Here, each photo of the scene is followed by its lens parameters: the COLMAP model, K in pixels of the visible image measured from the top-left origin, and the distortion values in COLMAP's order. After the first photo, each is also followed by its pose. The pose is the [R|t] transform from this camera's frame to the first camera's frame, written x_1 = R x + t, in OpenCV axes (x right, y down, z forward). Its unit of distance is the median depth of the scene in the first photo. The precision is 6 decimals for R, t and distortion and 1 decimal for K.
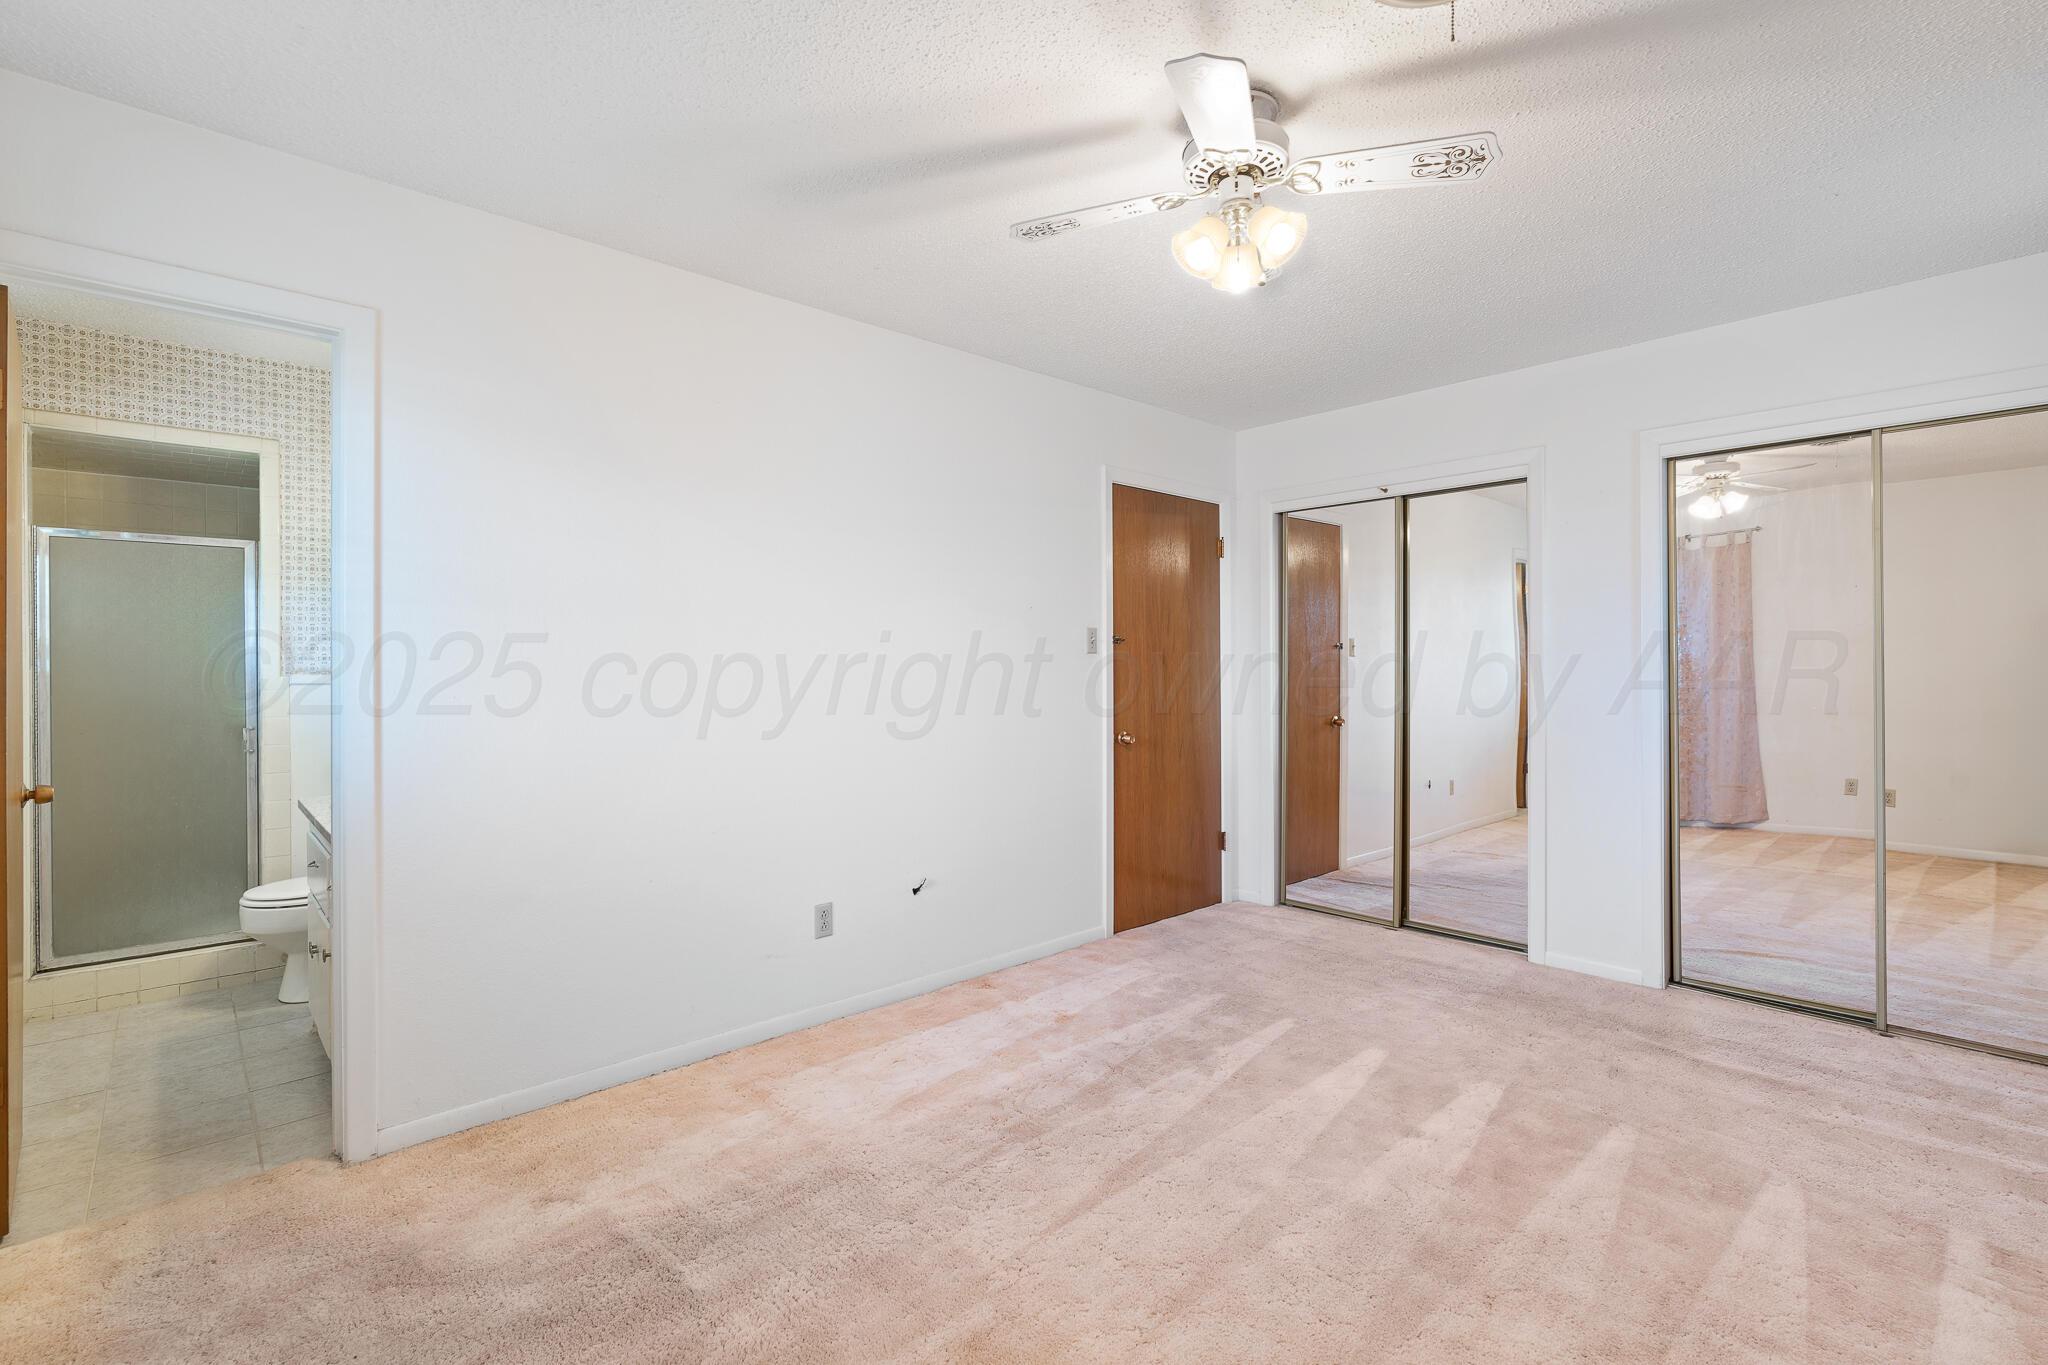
lens RADIAL K [[930.8, 0, 1033.9], [0, 930.8, 677.2], [0, 0, 1]] dist [-0.008159, 0.001932]
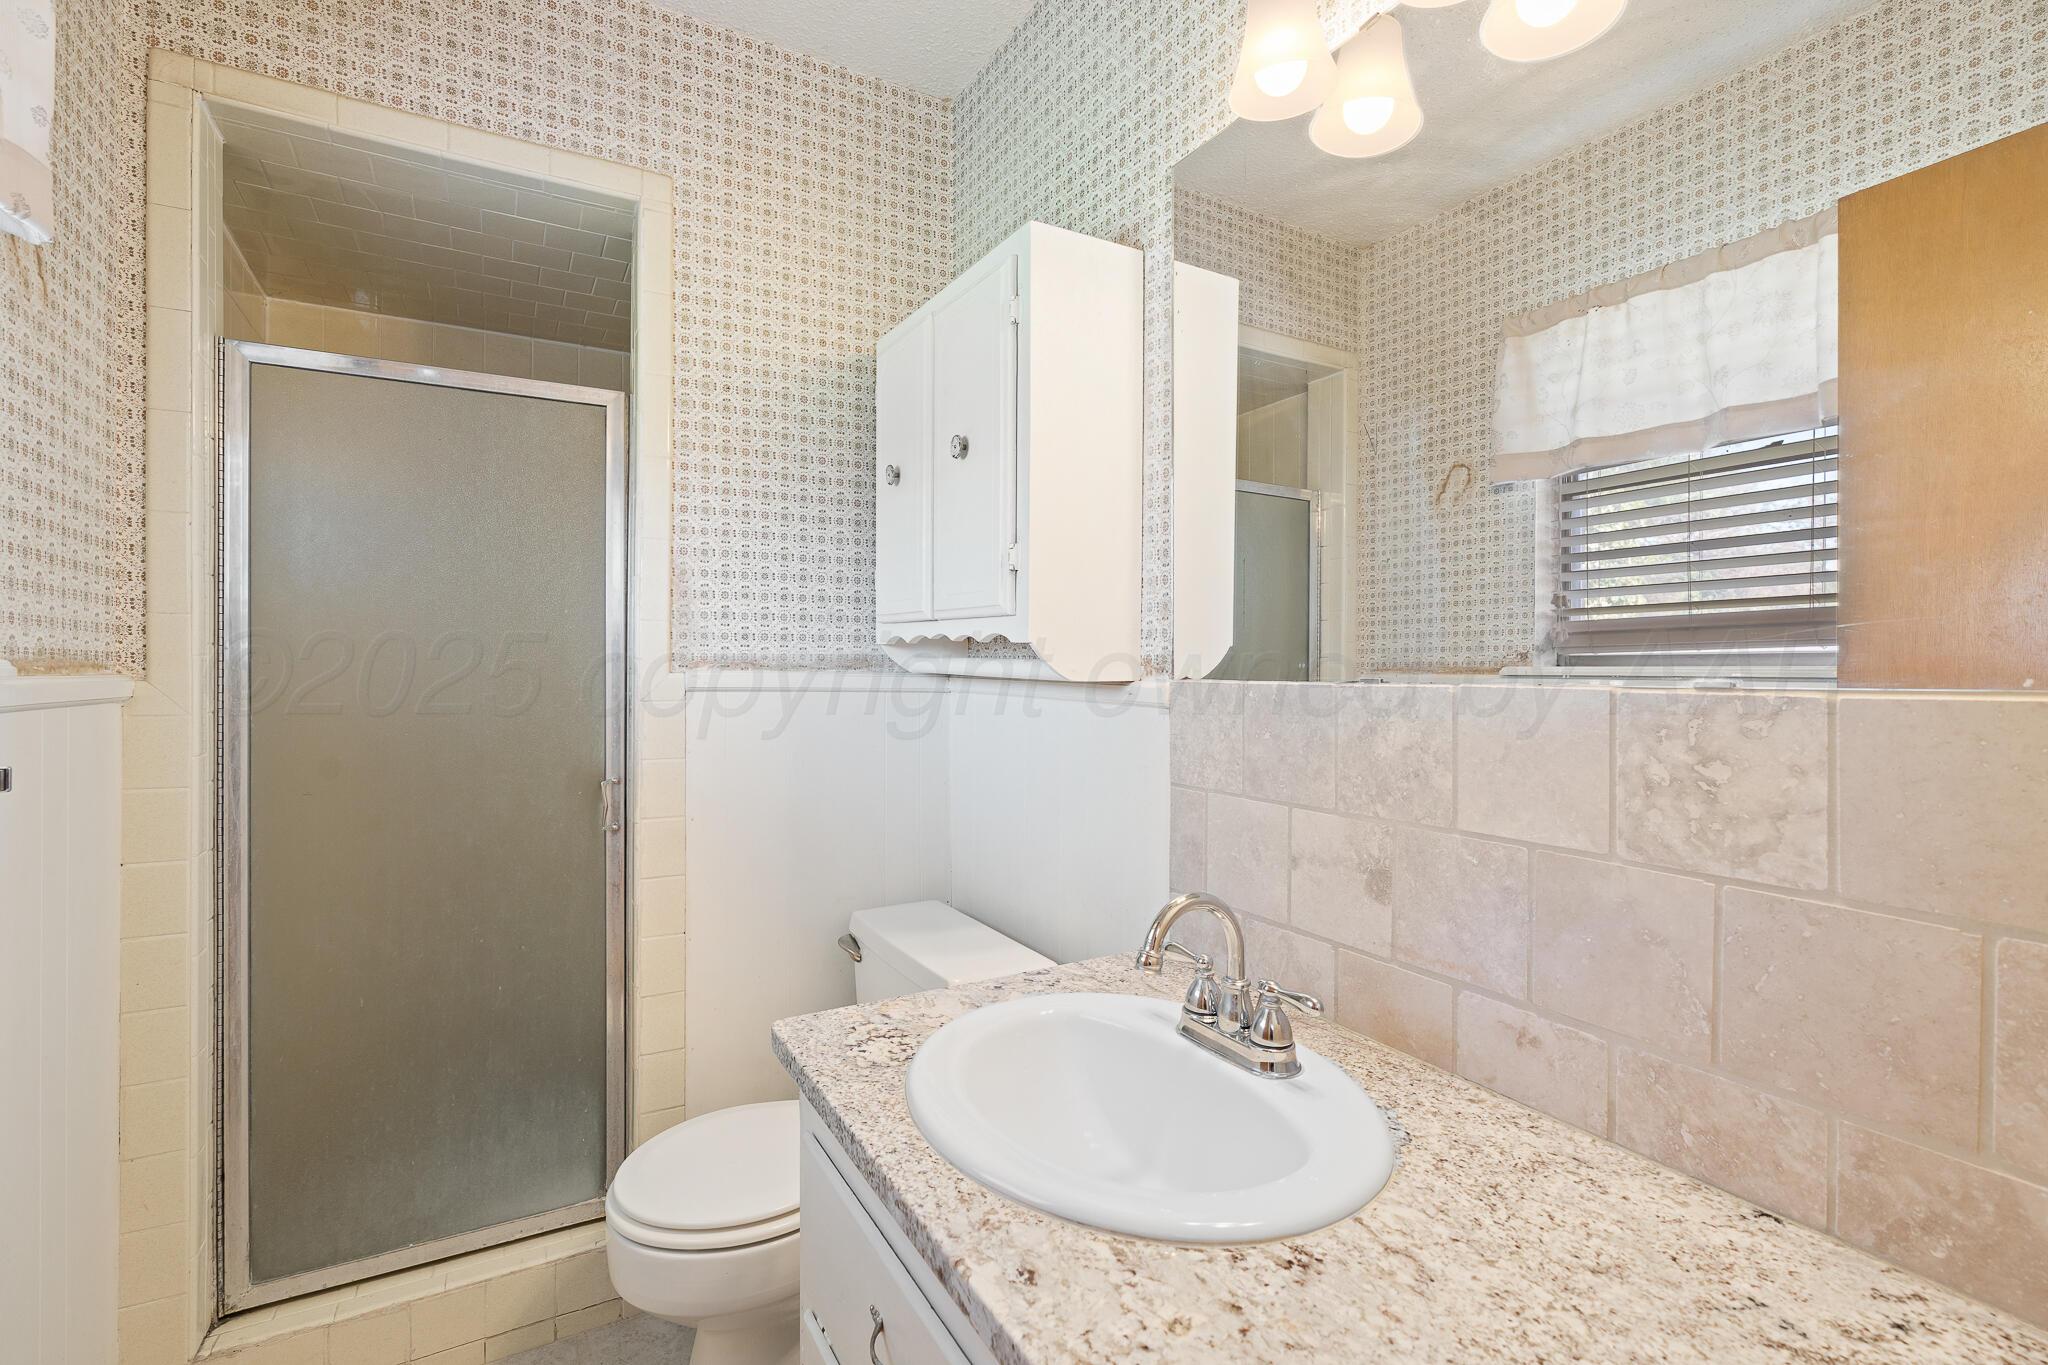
lens RADIAL K [[930.8, 0, 1021.0], [0, 930.8, 673.9], [0, 0, 1]] dist [-0.008159, 0.001932]
pose [[0.973784, 0.007470, -0.227354, -0.525128], [-0.007962, 0.999968, -0.001248, -0.001152], [0.227337, 0.003026, 0.973811, 0.571731]]
